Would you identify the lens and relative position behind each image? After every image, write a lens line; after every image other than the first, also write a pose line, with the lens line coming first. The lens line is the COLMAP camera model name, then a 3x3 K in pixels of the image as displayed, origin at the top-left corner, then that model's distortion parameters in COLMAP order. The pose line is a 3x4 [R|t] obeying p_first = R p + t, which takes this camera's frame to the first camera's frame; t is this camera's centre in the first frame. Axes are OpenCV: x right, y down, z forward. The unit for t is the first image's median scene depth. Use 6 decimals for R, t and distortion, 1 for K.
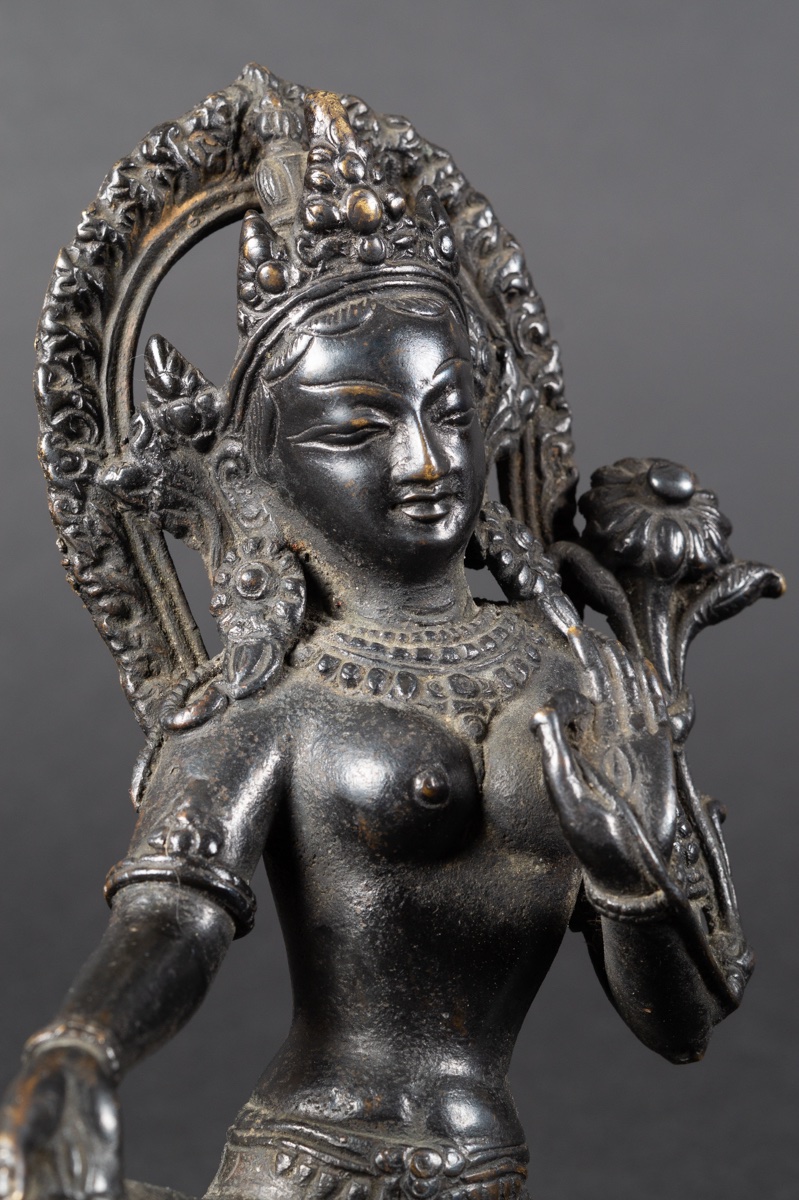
lens RADIAL K [[3138.6, 0, 399.5], [0, 3138.6, 600.0], [0, 0, 1]] dist [-0.027509, 0.365878]
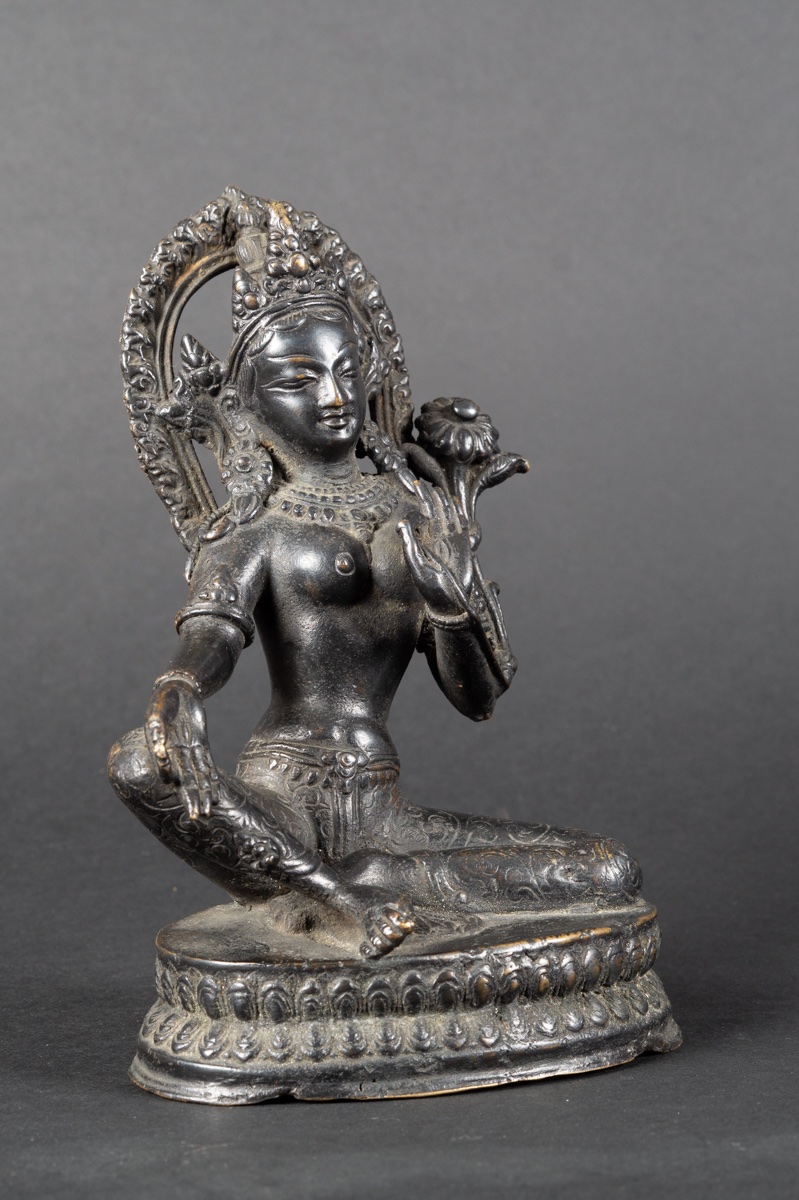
lens RADIAL K [[3222.8, 0, 399.5], [0, 3222.8, 600.0], [0, 0, 1]] dist [-0.023396, -0.289716]
pose [[0.997407, -0.026593, 0.066871, -0.084904], [0.027622, 0.999513, -0.014516, 0.105843], [-0.066452, 0.016325, 0.997656, -0.923027]]
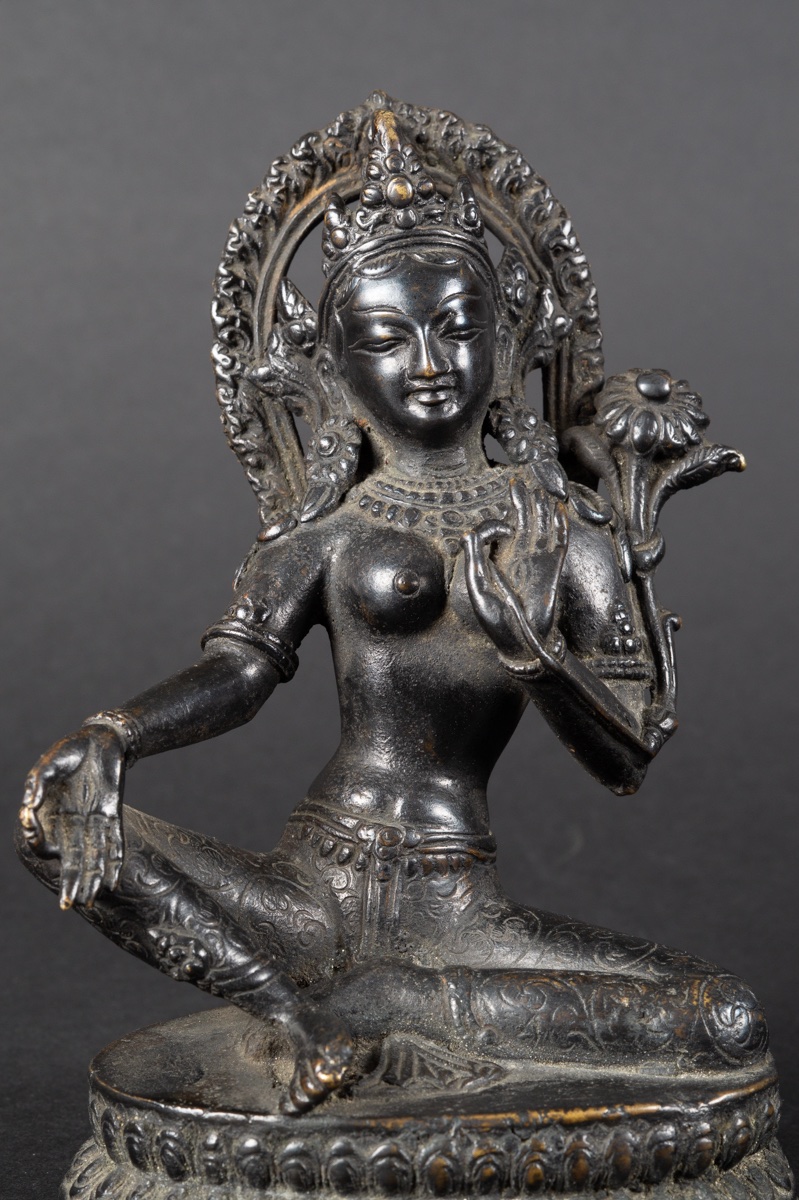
lens RADIAL K [[3014.6, 0, 399.5], [0, 3014.6, 600.0], [0, 0, 1]] dist [-0.009523, 0.055198]
pose [[0.942564, 0.039117, -0.331728, 0.456007], [-0.034694, 0.999213, 0.019248, 0.038376], [0.332219, -0.006633, 0.943179, -0.322640]]
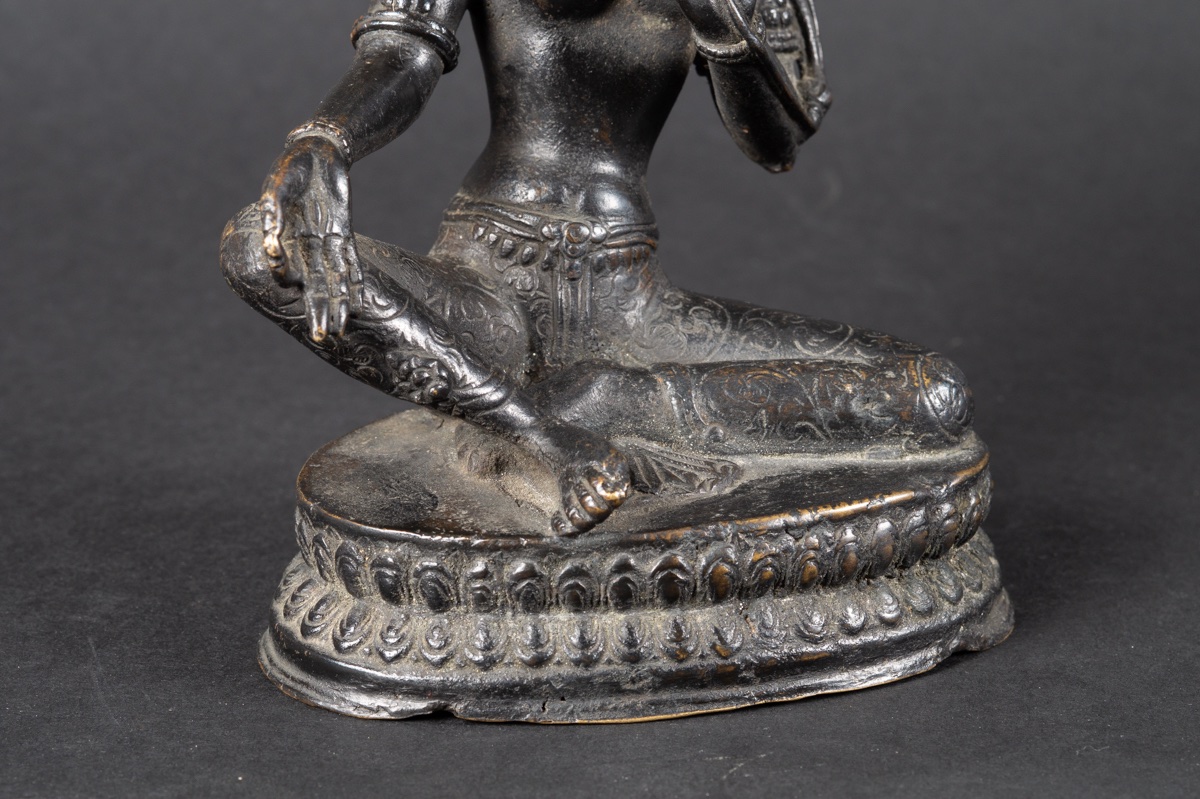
lens RADIAL K [[3014.6, 0, 600.0], [0, 3014.6, 399.5], [0, 0, 1]] dist [-0.009523, 0.055198]
pose [[0.998396, 0.018161, -0.053620, 0.088023], [-0.007983, 0.982850, 0.184235, 0.002722], [0.056046, -0.183511, 0.981419, -0.329806]]
